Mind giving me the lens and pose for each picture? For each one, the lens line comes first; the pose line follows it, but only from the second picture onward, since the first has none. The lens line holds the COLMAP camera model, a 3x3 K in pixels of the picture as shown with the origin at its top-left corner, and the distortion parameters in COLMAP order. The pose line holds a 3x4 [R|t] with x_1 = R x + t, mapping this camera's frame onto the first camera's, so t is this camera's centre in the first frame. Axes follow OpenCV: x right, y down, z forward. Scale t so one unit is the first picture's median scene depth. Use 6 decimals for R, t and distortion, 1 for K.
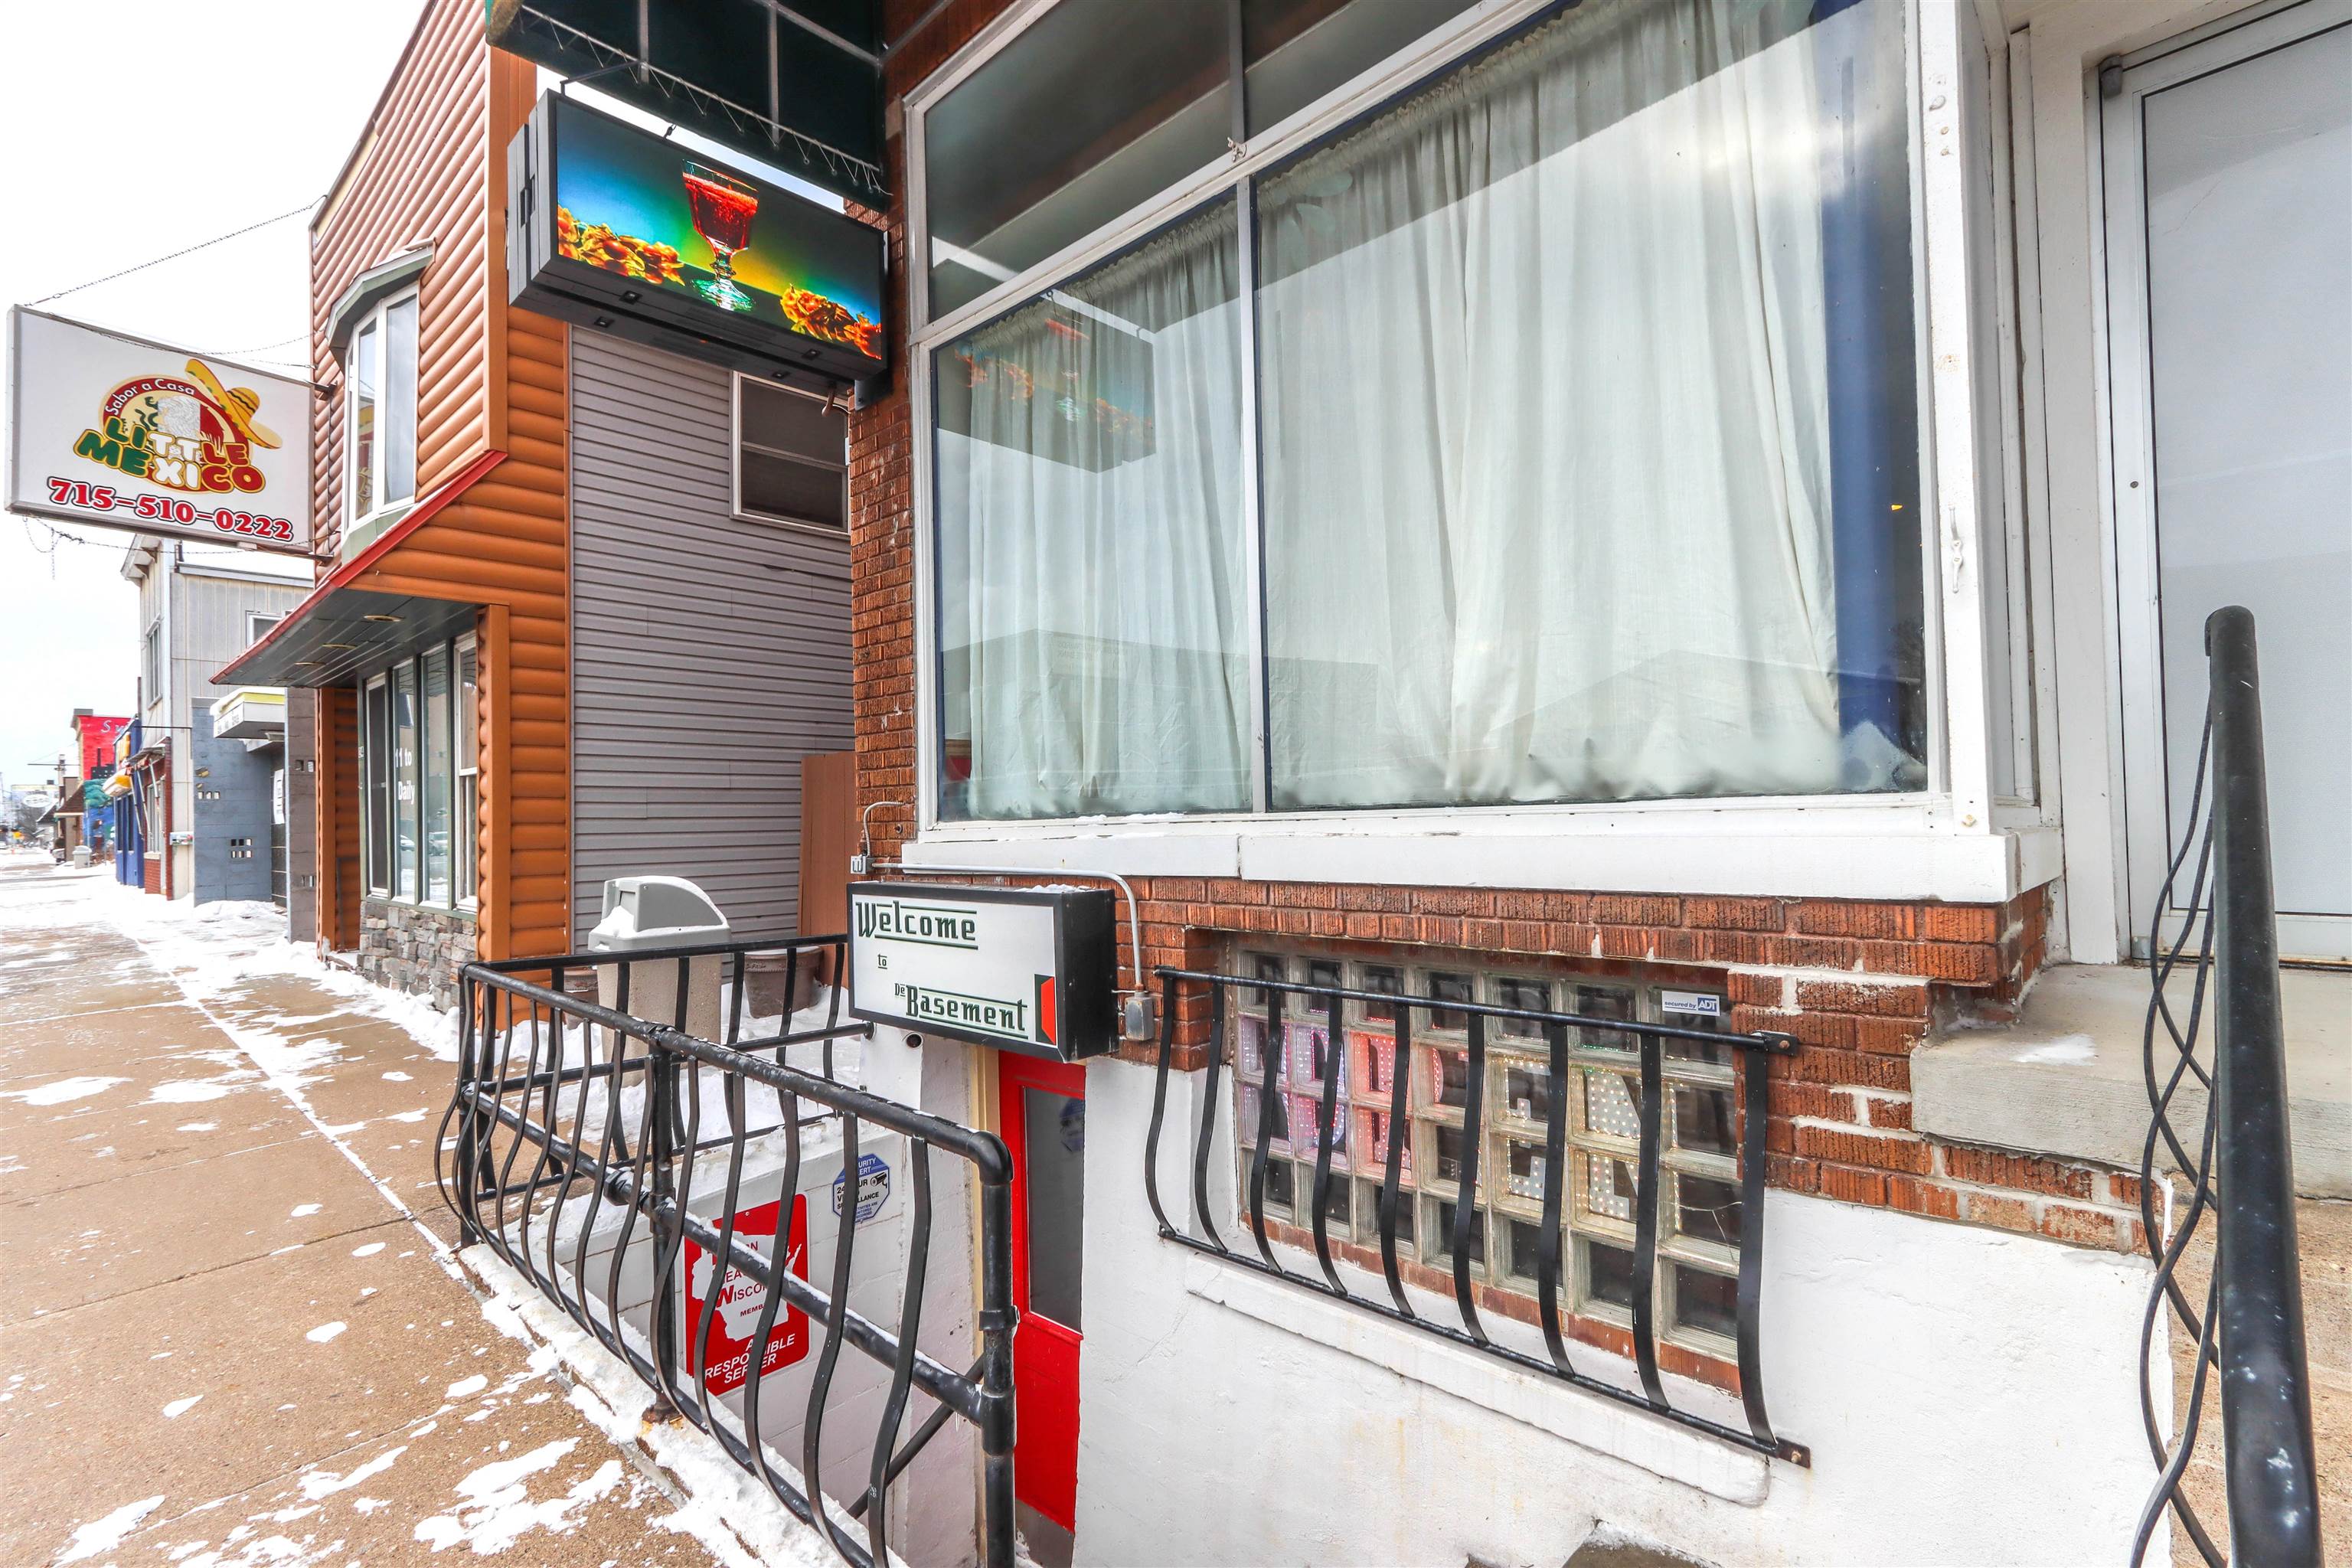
lens RADIAL K [[1076.9, 0, 1178.1], [0, 1076.9, 804.0], [0, 0, 1]] dist [-0.002038, 0.000861]
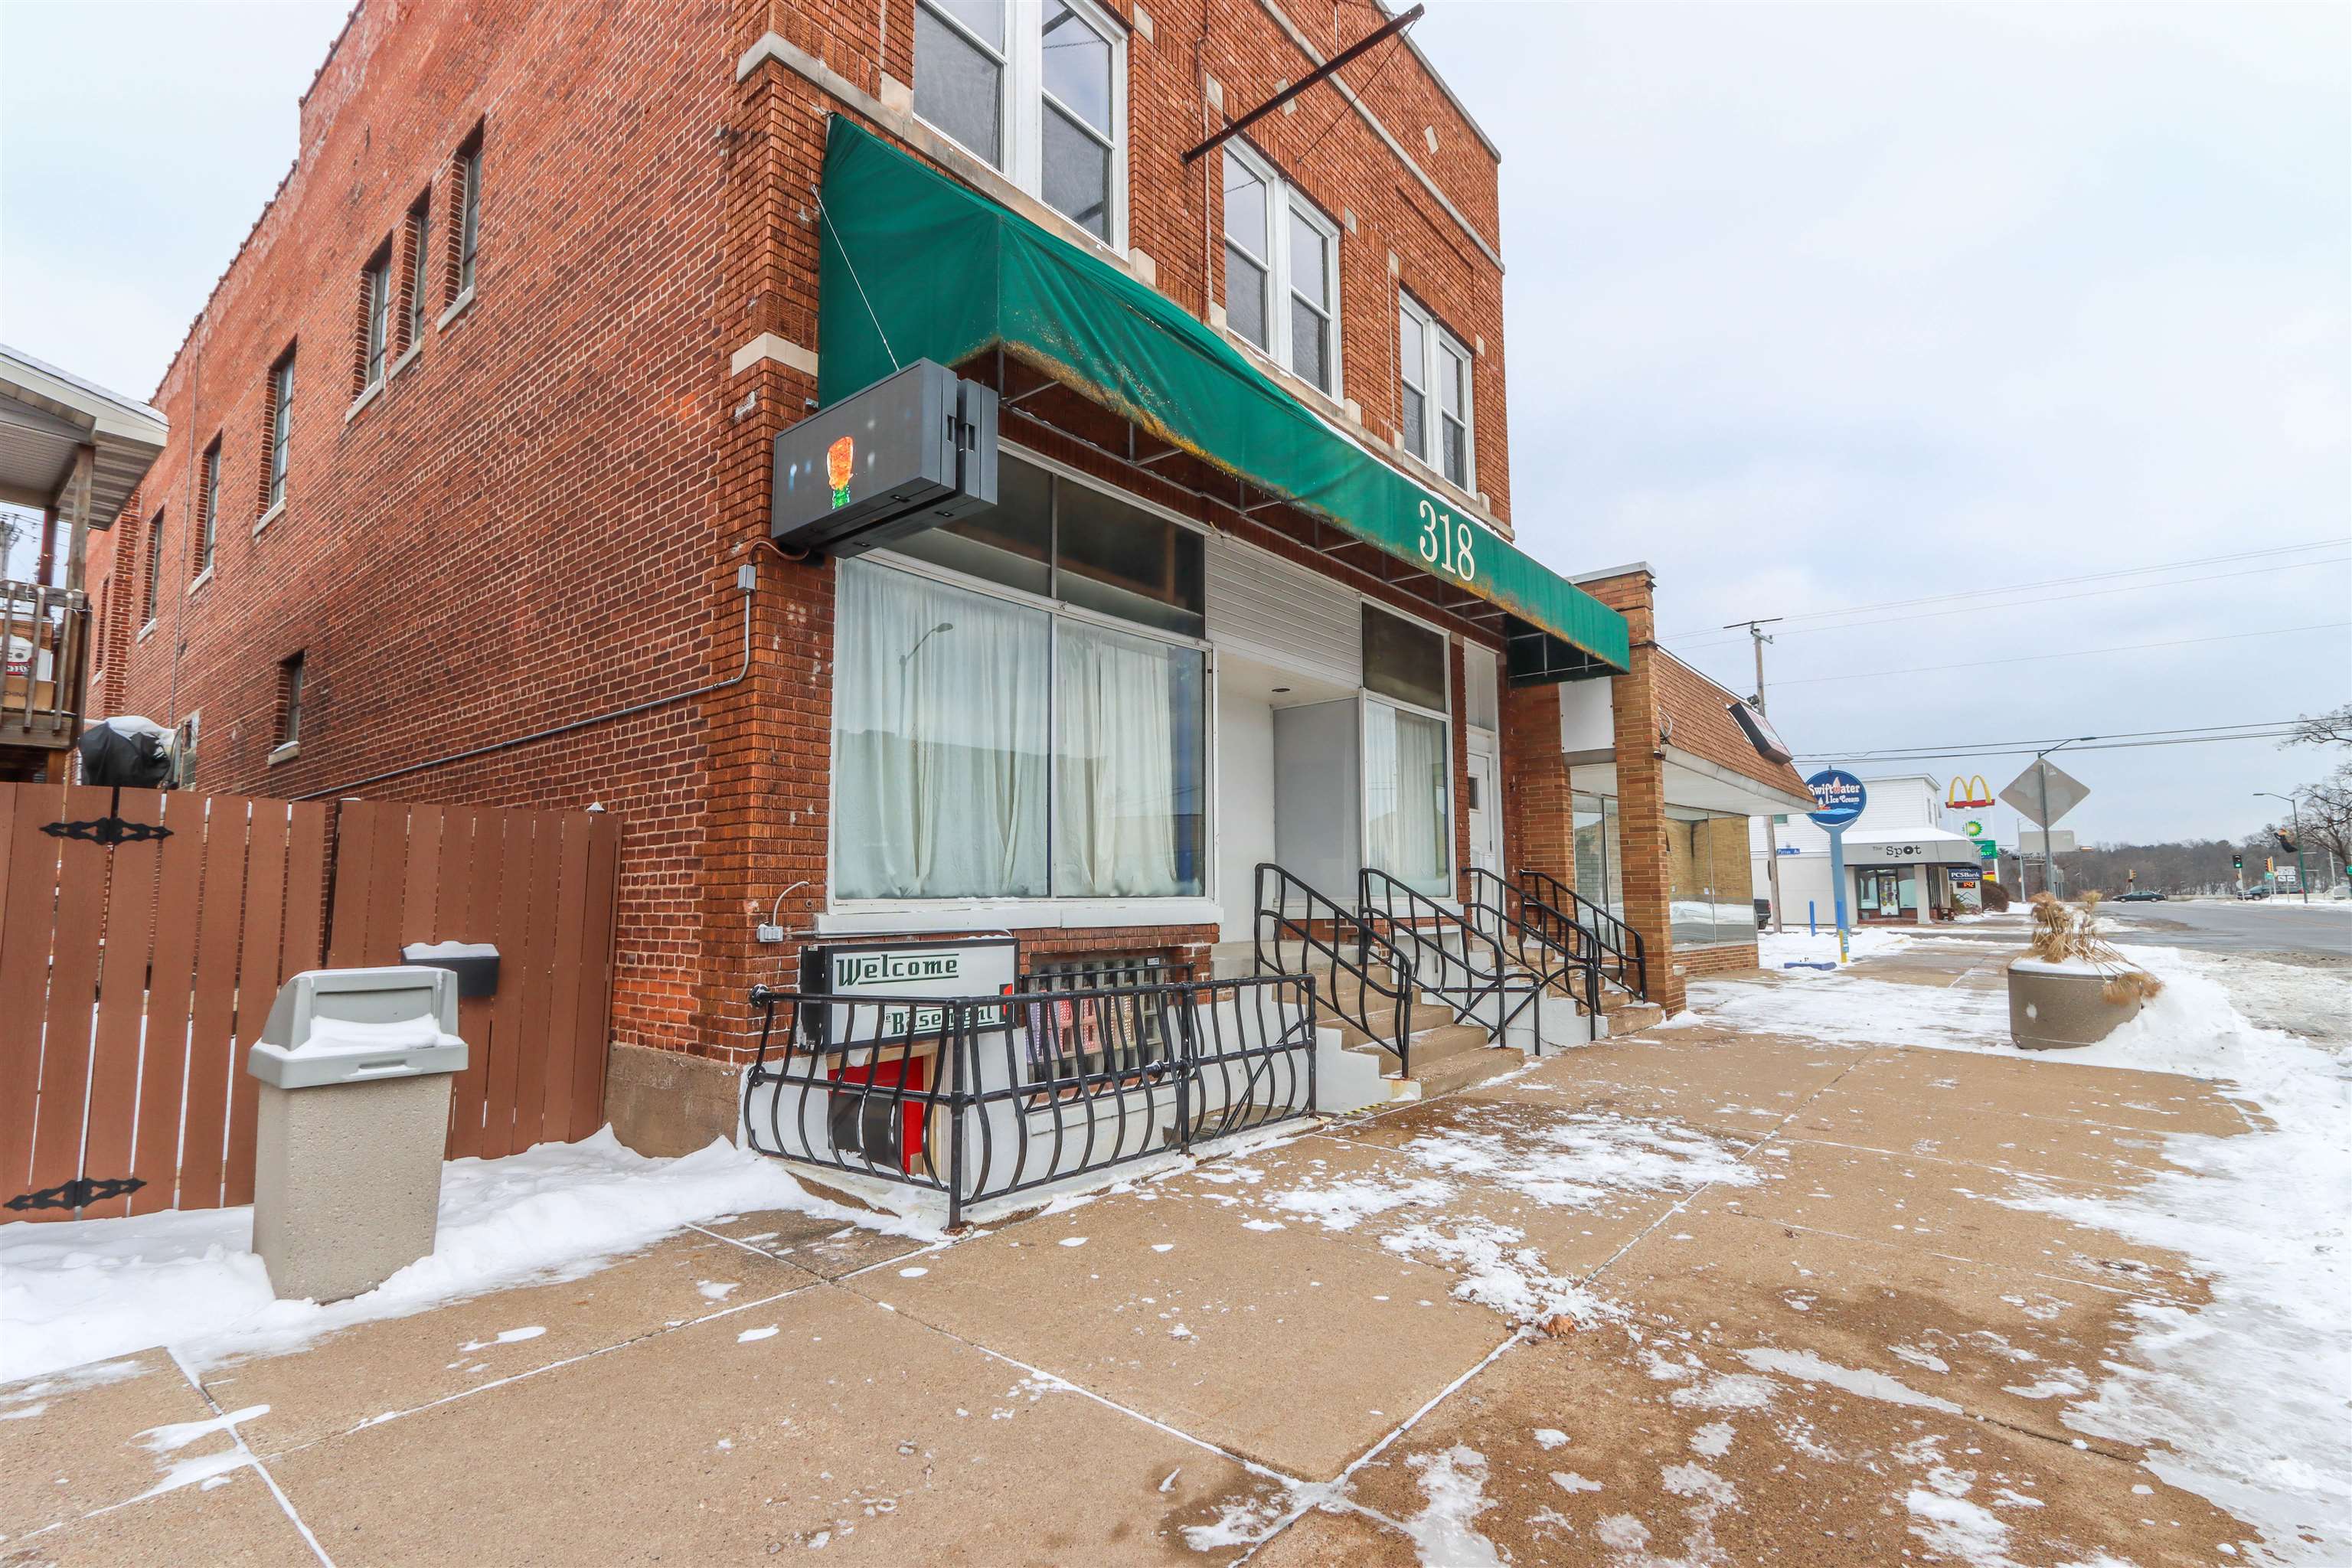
lens RADIAL K [[1076.9, 0, 1173.0], [0, 1076.9, 788.6], [0, 0, 1]] dist [-0.002038, 0.000861]
pose [[-0.067614, 0.122857, 0.990118, -1.743903], [-0.010965, 0.992238, -0.123869, 0.045697], [-0.997651, -0.019232, -0.065742, 0.731892]]
